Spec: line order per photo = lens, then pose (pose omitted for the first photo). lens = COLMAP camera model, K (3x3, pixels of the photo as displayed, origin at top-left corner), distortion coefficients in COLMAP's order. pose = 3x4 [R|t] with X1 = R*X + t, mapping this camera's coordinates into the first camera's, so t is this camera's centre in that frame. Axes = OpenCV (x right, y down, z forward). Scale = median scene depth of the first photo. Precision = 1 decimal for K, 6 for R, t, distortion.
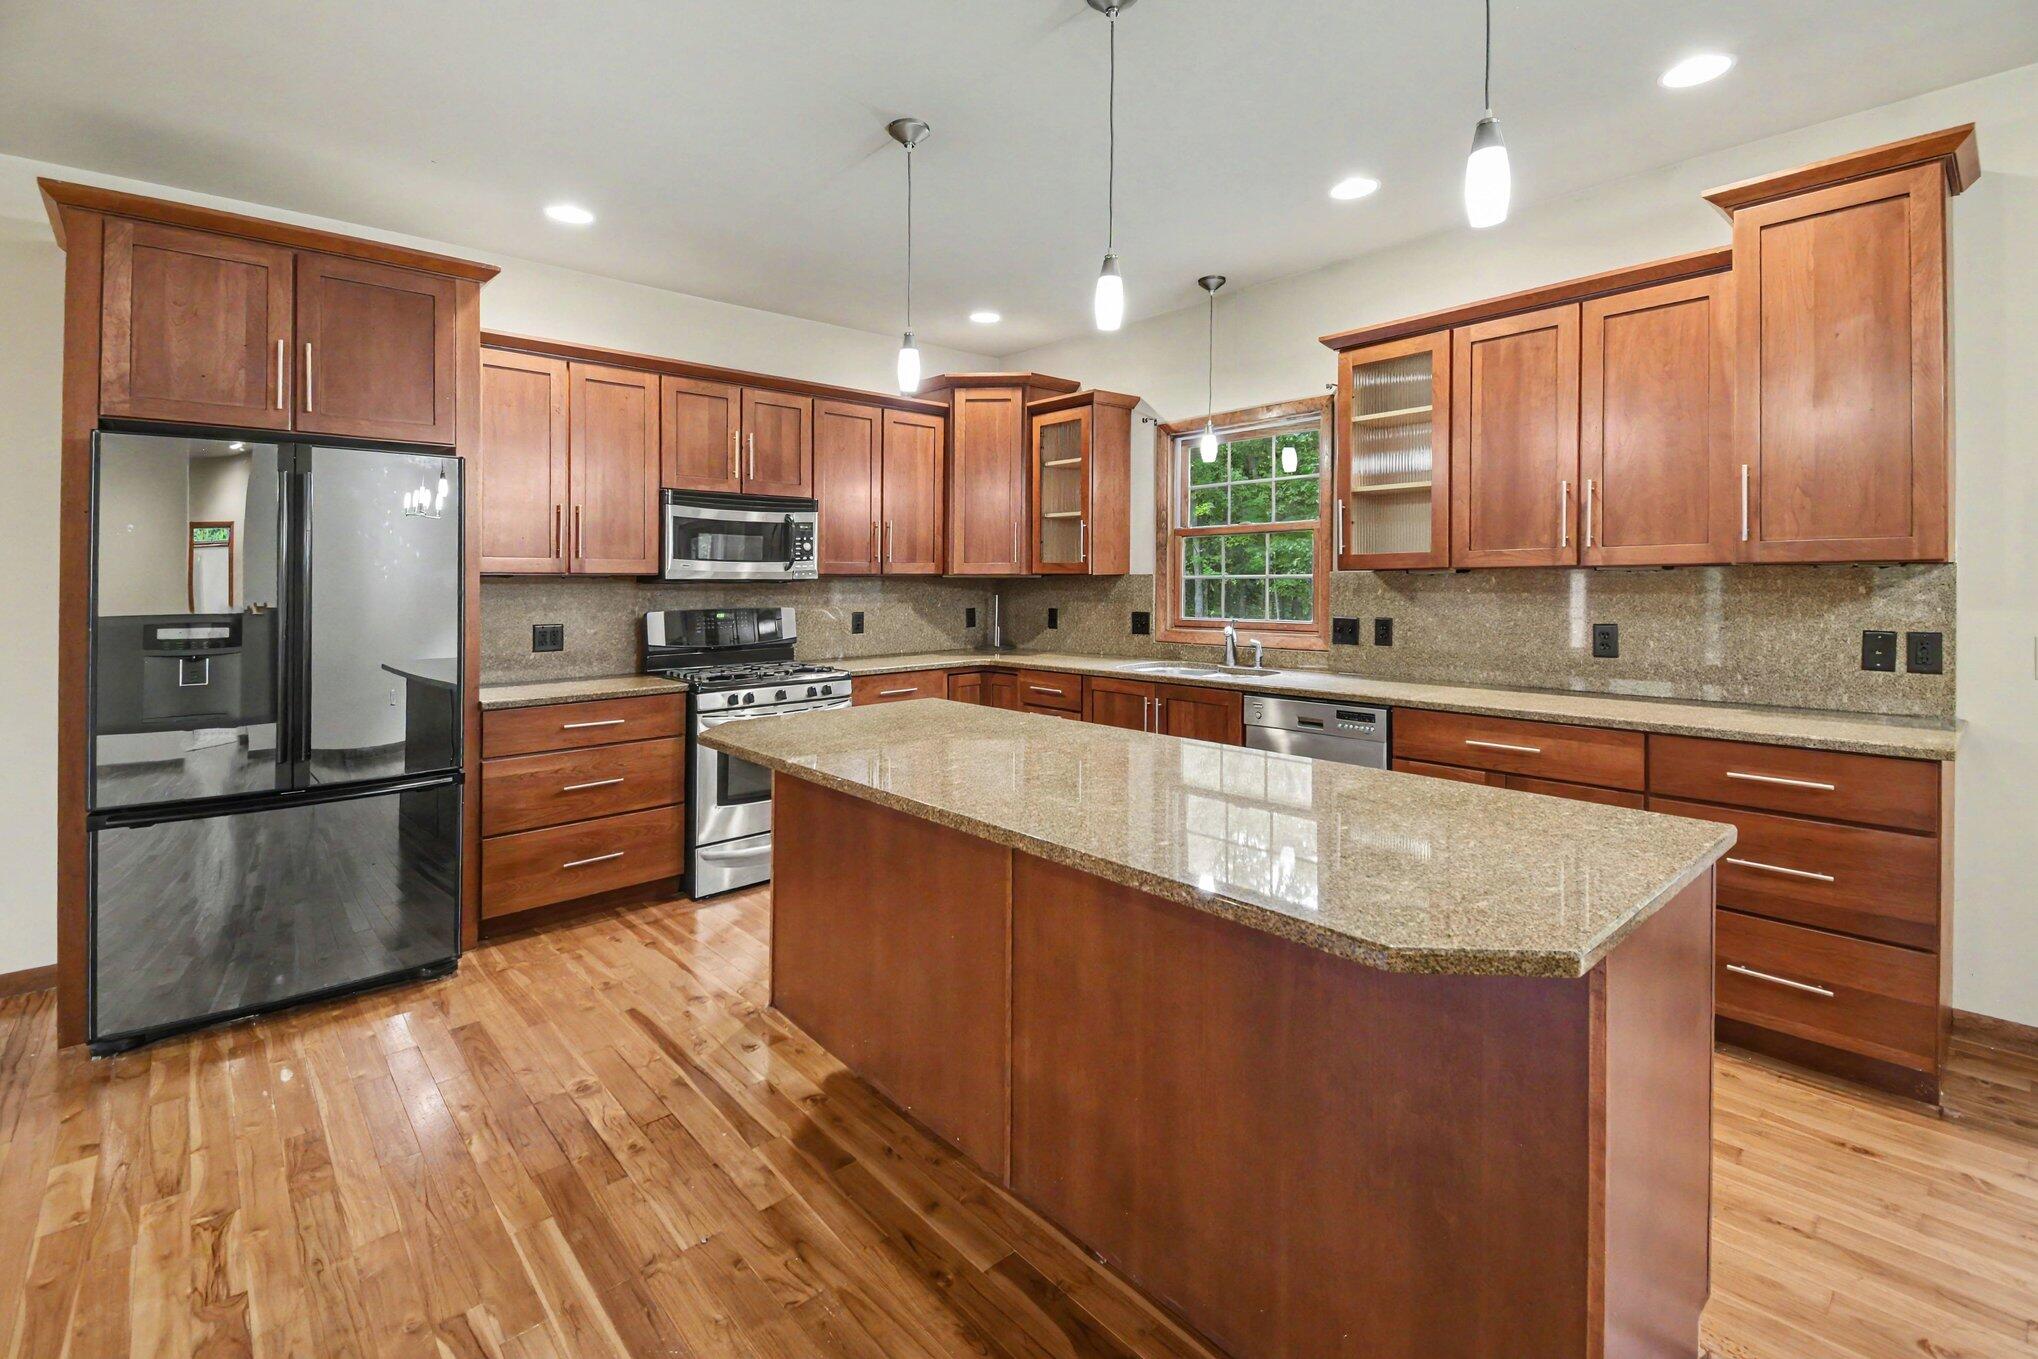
lens RADIAL K [[908.1, 0, 1030.3], [0, 908.1, 602.0], [0, 0, 1]] dist [0.018573, -0.006826]
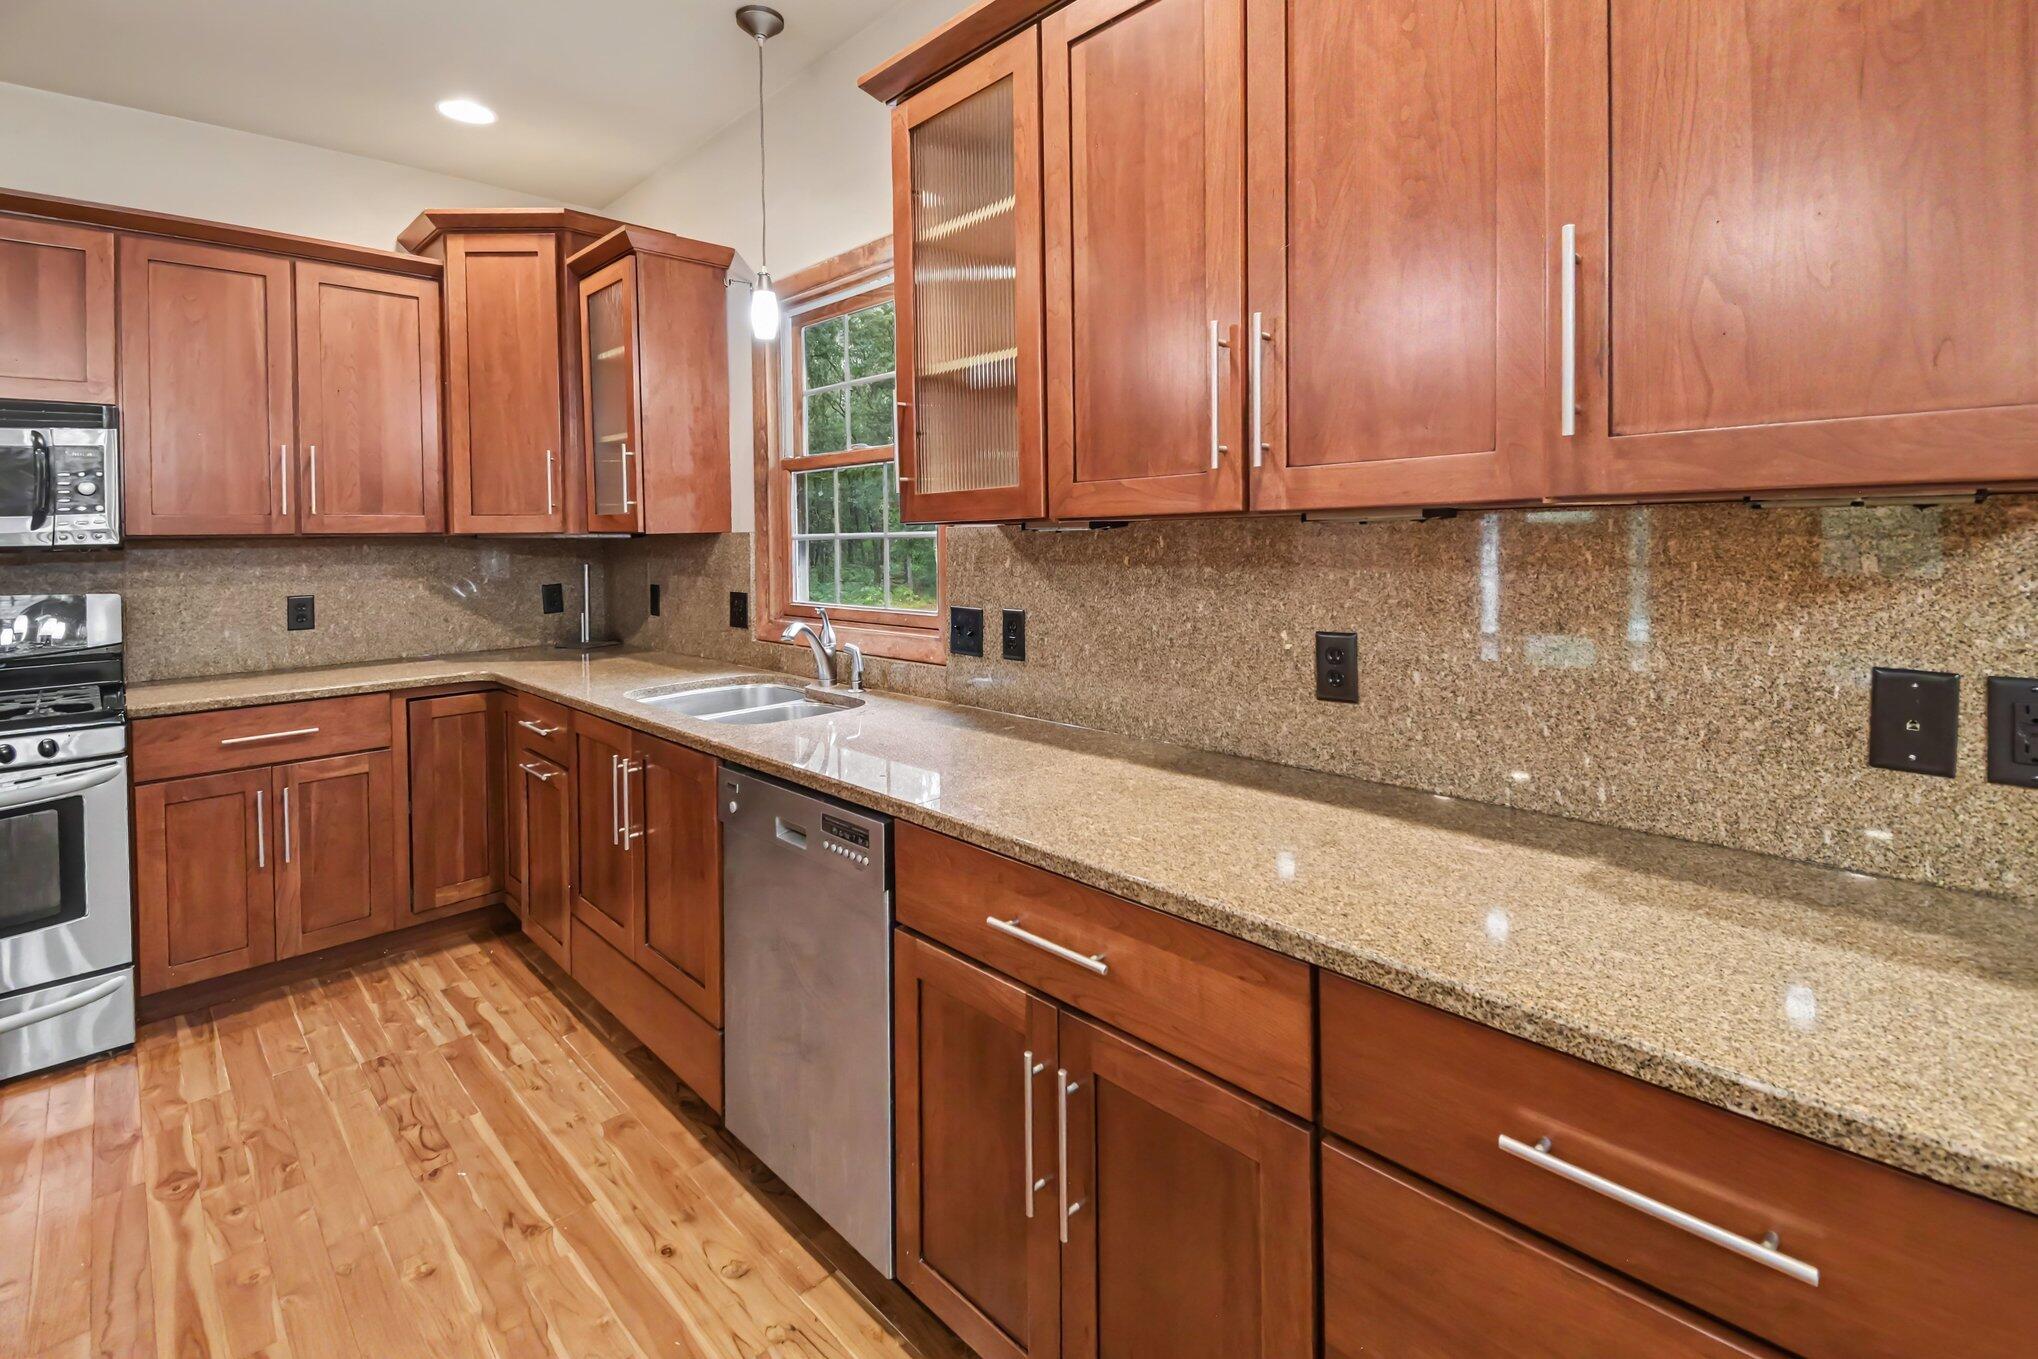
lens RADIAL K [[941.5, 0, 1029.4], [0, 941.5, 566.7], [0, 0, 1]] dist [0.016069, -0.002099]
pose [[0.998736, -0.008737, 0.049492, 0.393794], [0.008324, 0.999929, 0.008532, -0.014367], [-0.049563, -0.008109, 0.998738, 0.456983]]
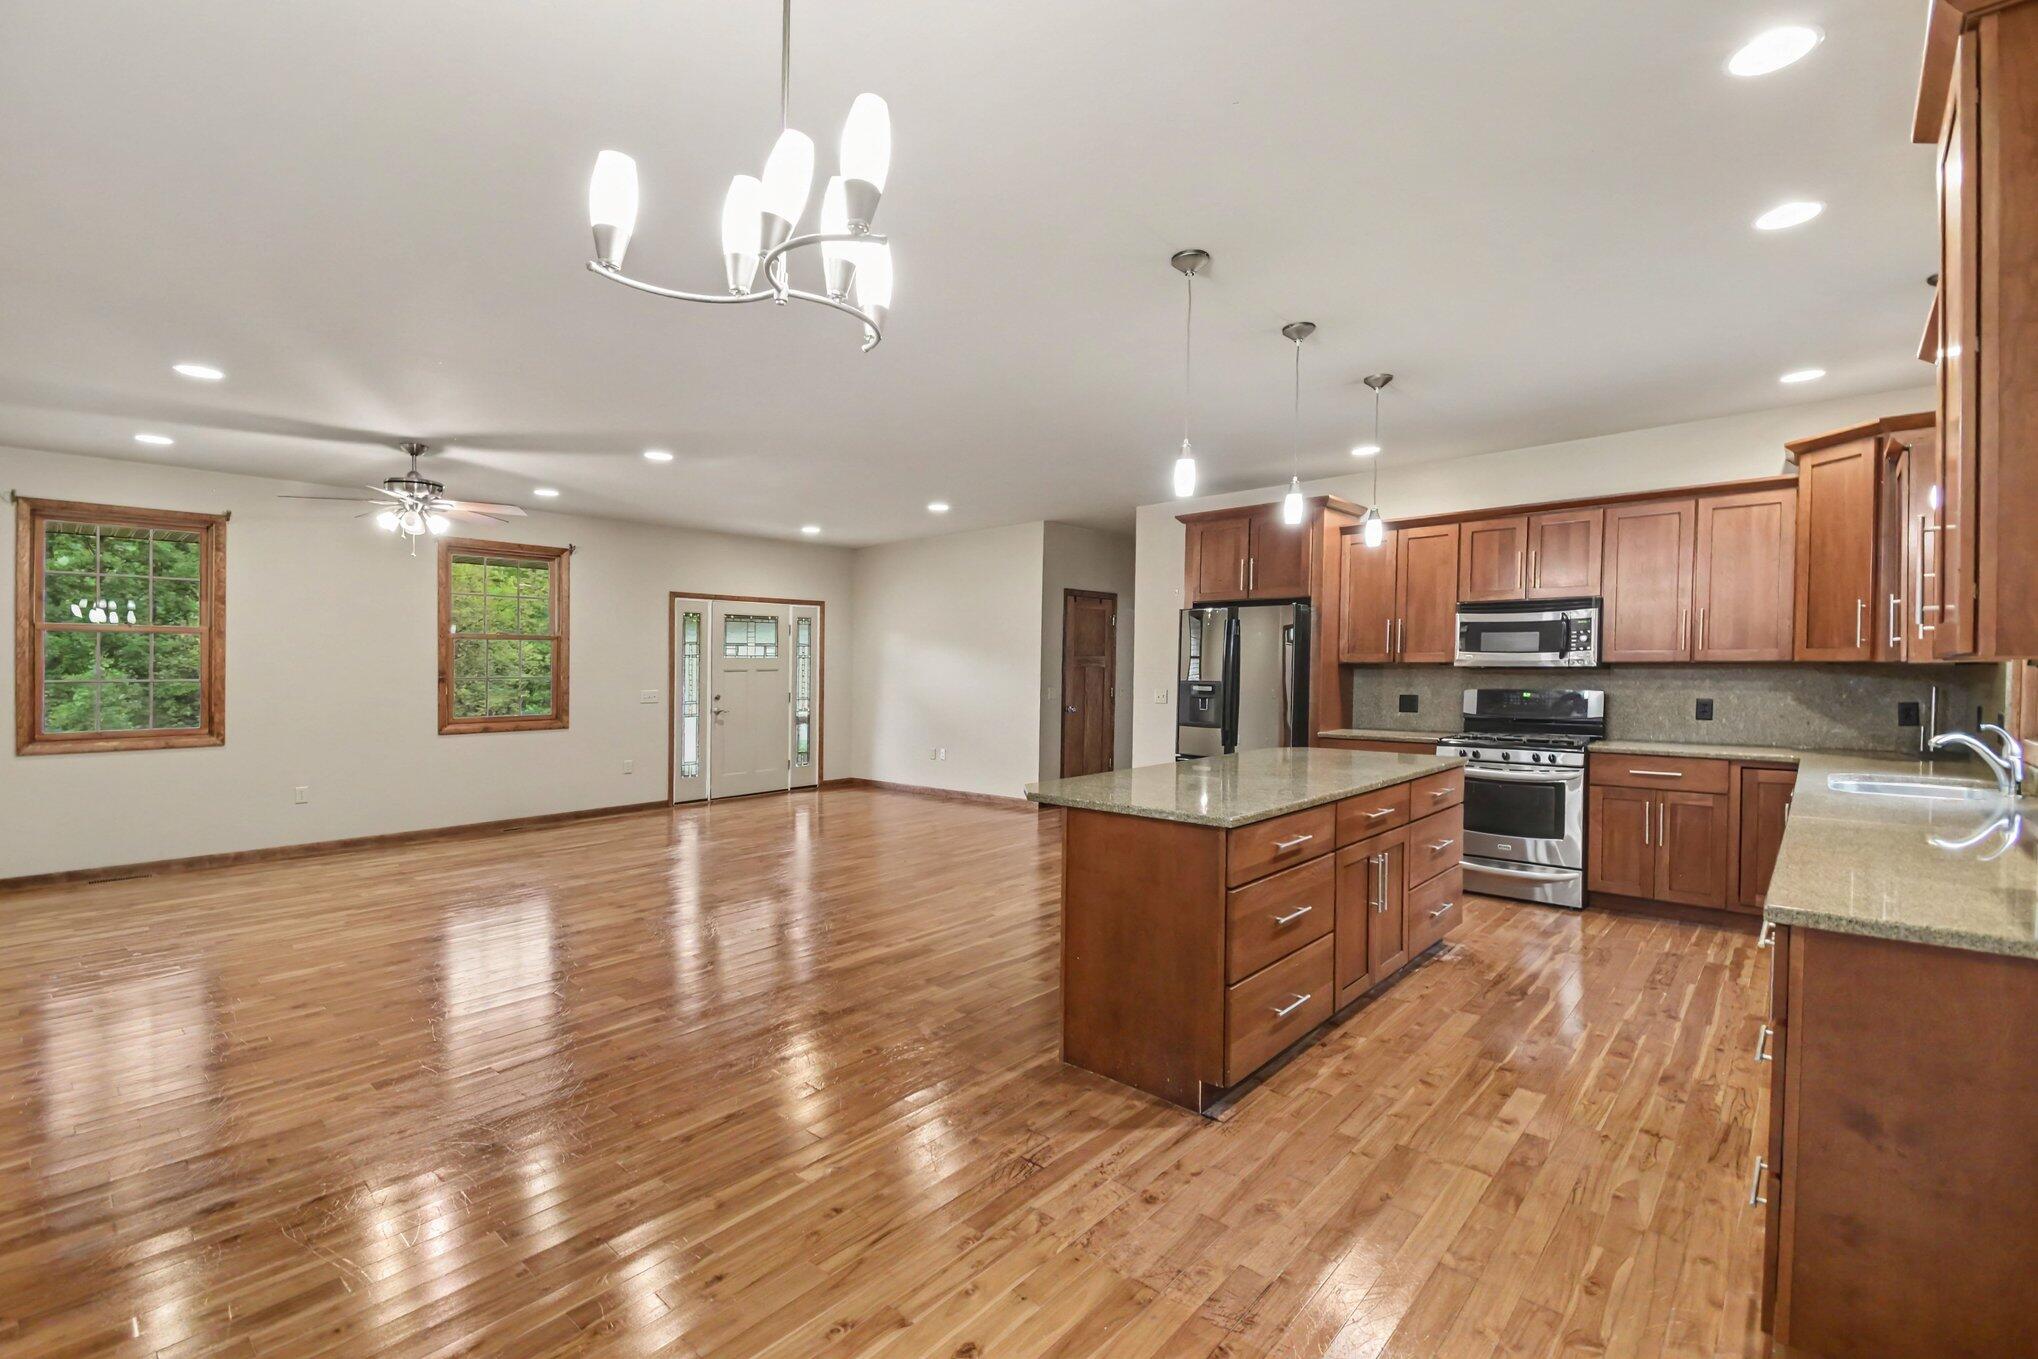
lens RADIAL K [[872.9, 0, 1005.0], [0, 872.9, 682.0], [0, 0, 1]] dist [0.015366, -0.002999]
pose [[0.105865, 0.022355, -0.994129, 0.996187], [-0.023695, 0.999520, 0.019953, -0.012566], [0.994098, 0.021443, 0.106344, 0.169827]]
